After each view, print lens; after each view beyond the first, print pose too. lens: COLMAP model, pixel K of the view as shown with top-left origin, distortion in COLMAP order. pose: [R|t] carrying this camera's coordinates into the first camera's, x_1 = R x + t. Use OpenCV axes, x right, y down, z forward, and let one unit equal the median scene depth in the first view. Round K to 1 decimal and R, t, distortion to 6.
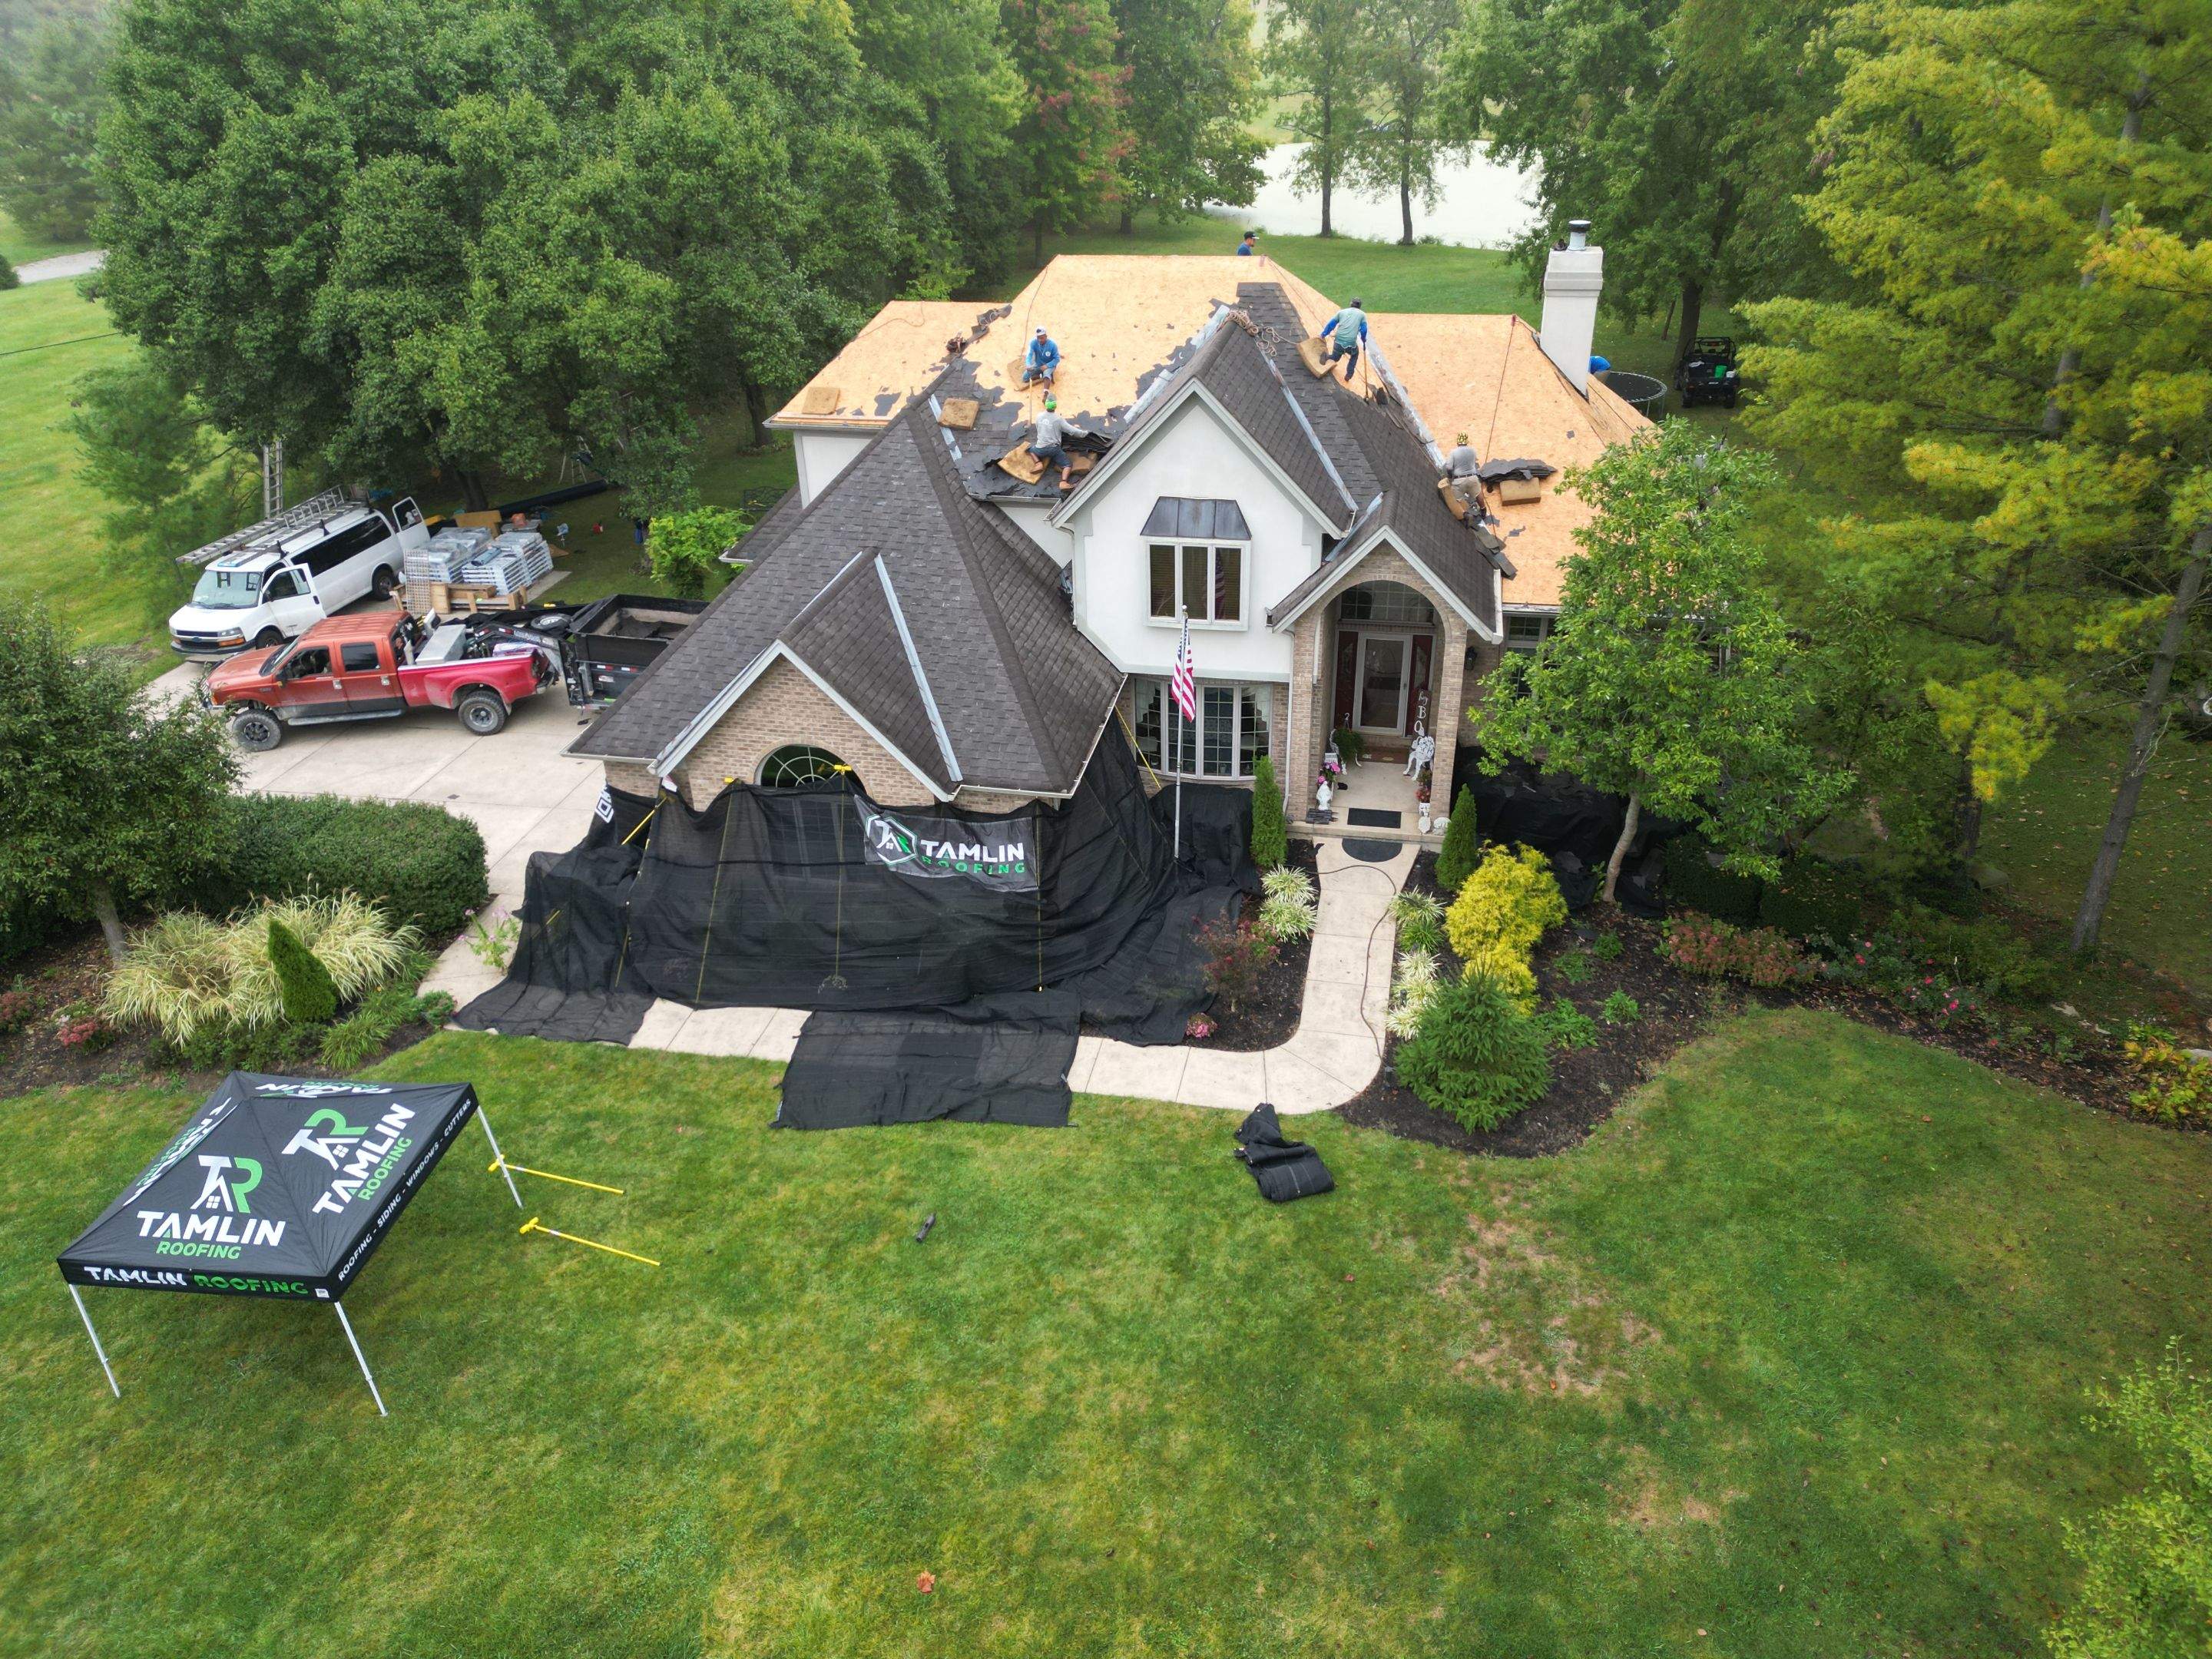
lens RADIAL K [[1433.0, 0, 1106.0], [0, 1433.0, 829.5], [0, 0, 1]] dist [0.057950, -0.035203]
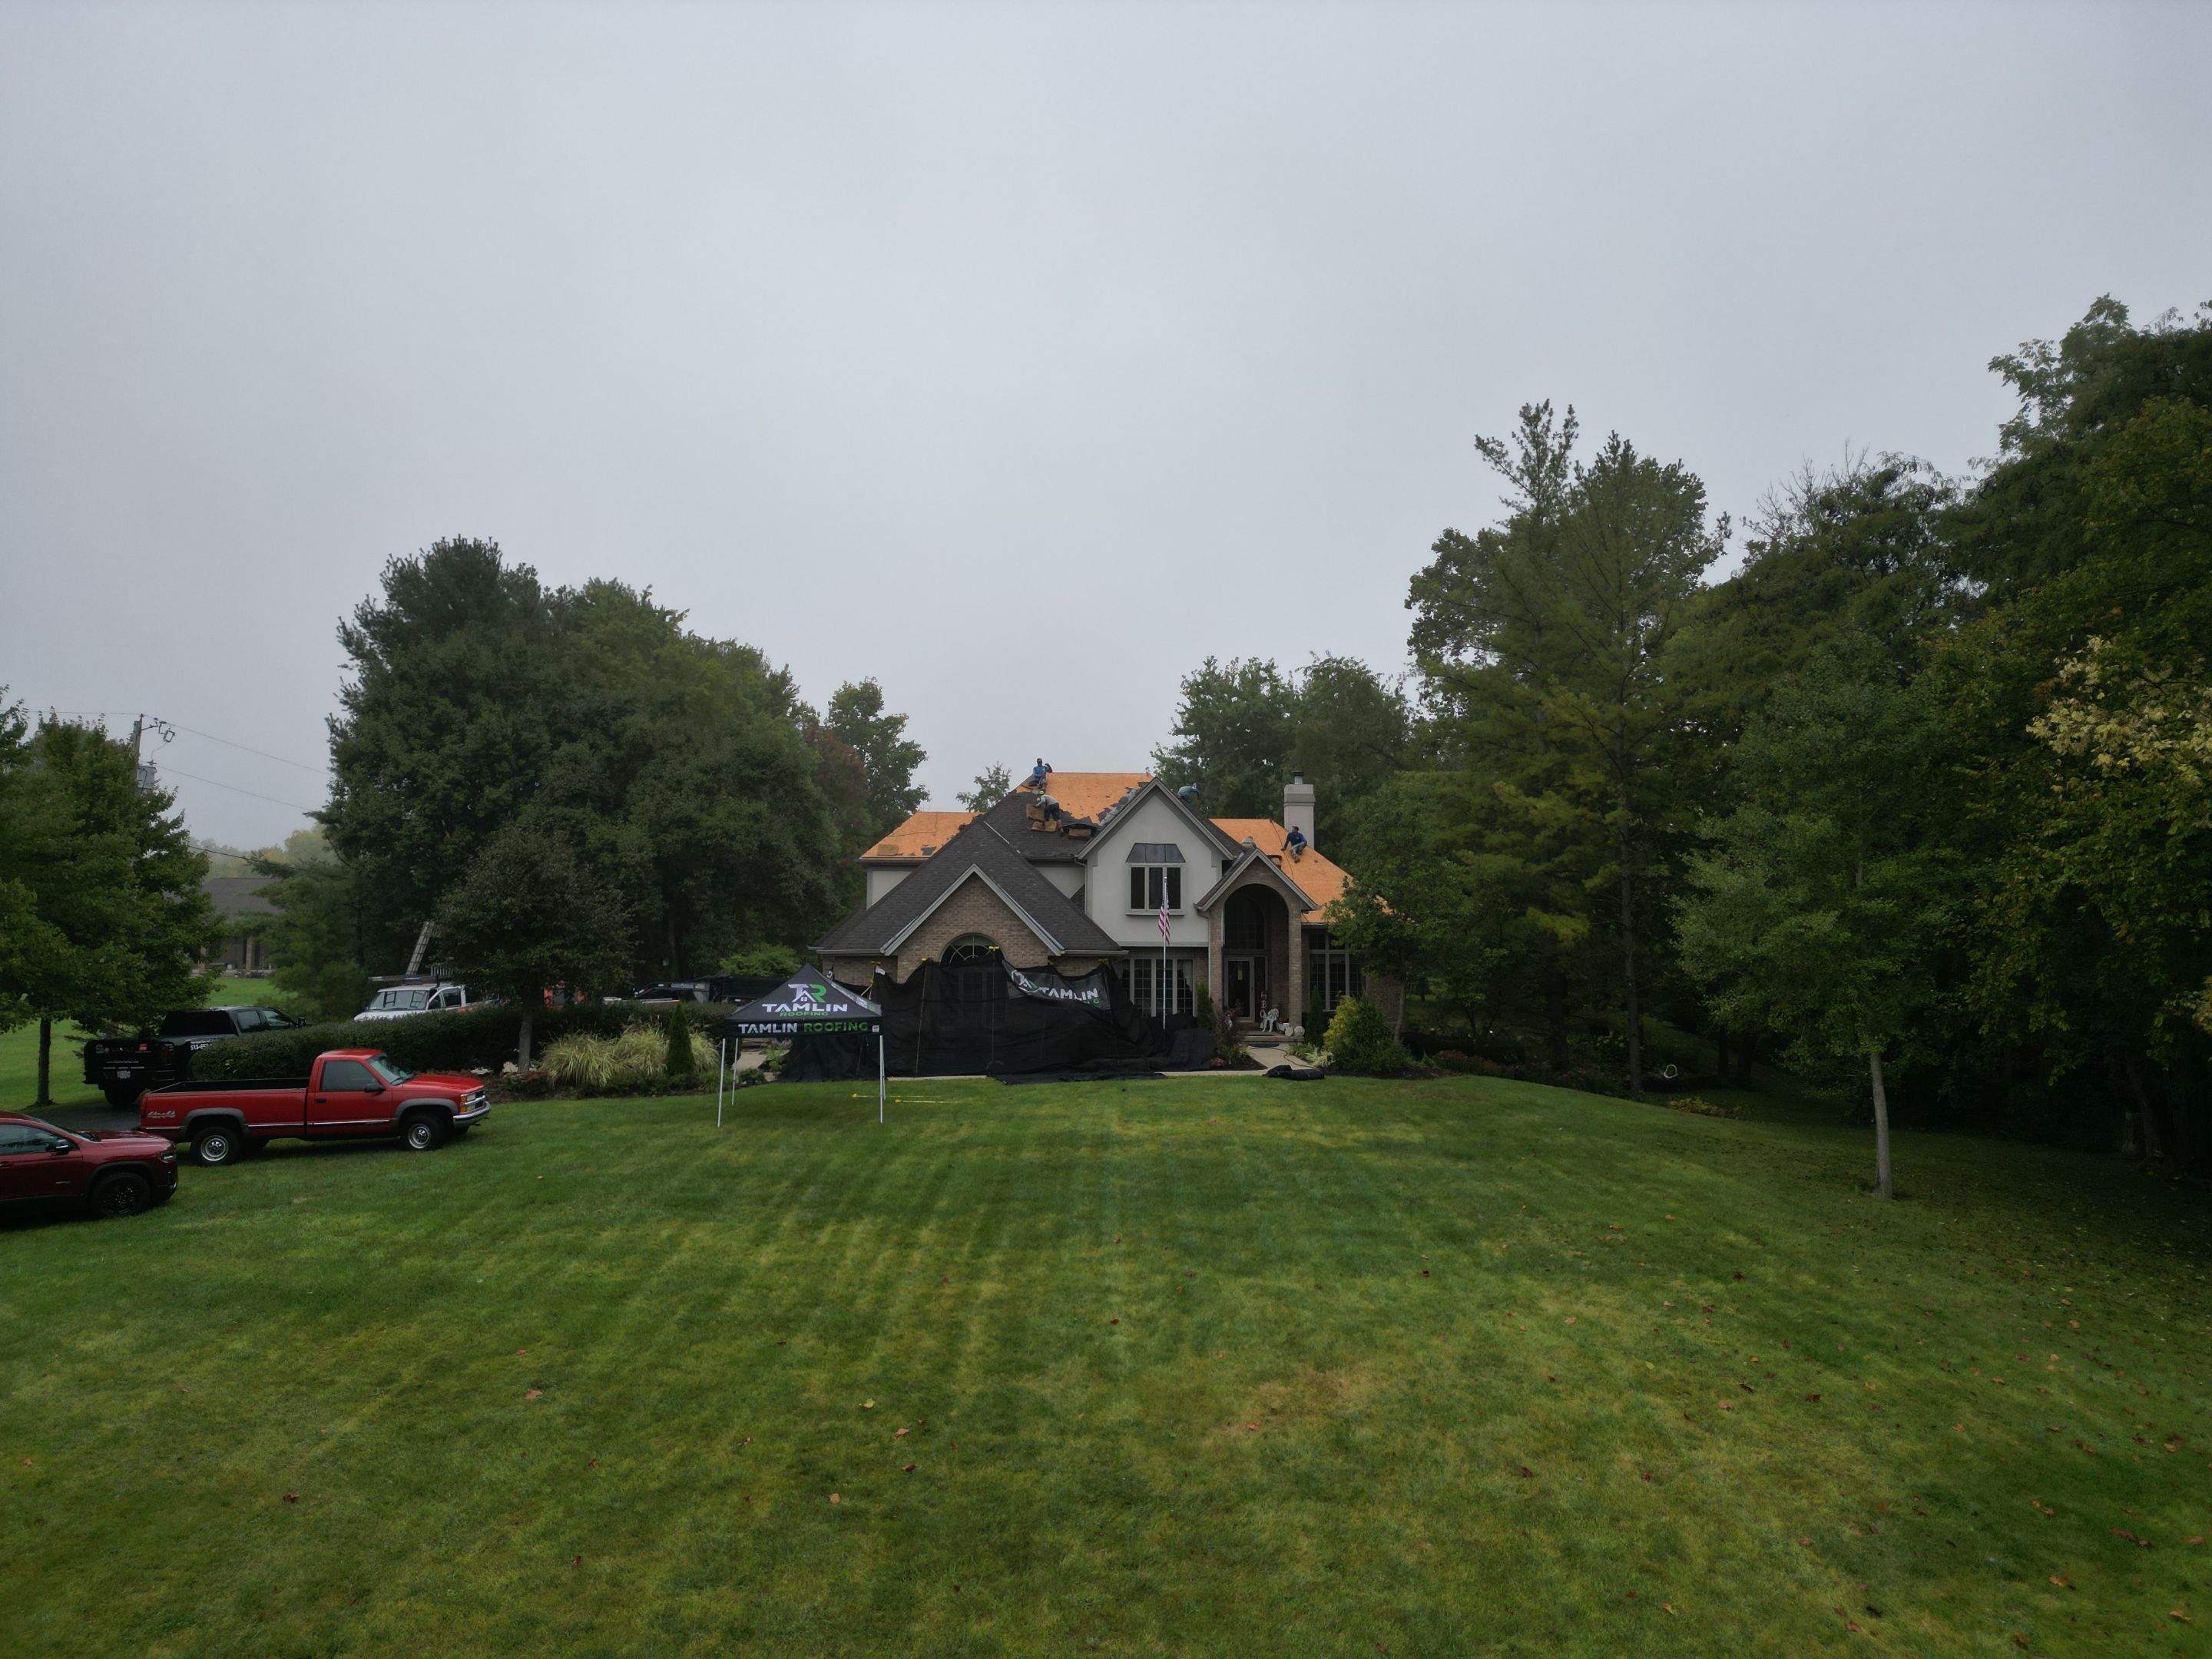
lens RADIAL K [[1533.0, 0, 1113.3], [0, 1533.0, 820.9], [0, 0, 1]] dist [0.077989, -0.071645]
pose [[0.957227, 0.049661, 0.285045, -0.552907], [0.126015, 0.815263, -0.565214, 0.858941], [-0.260456, 0.576957, 0.774134, -0.549569]]
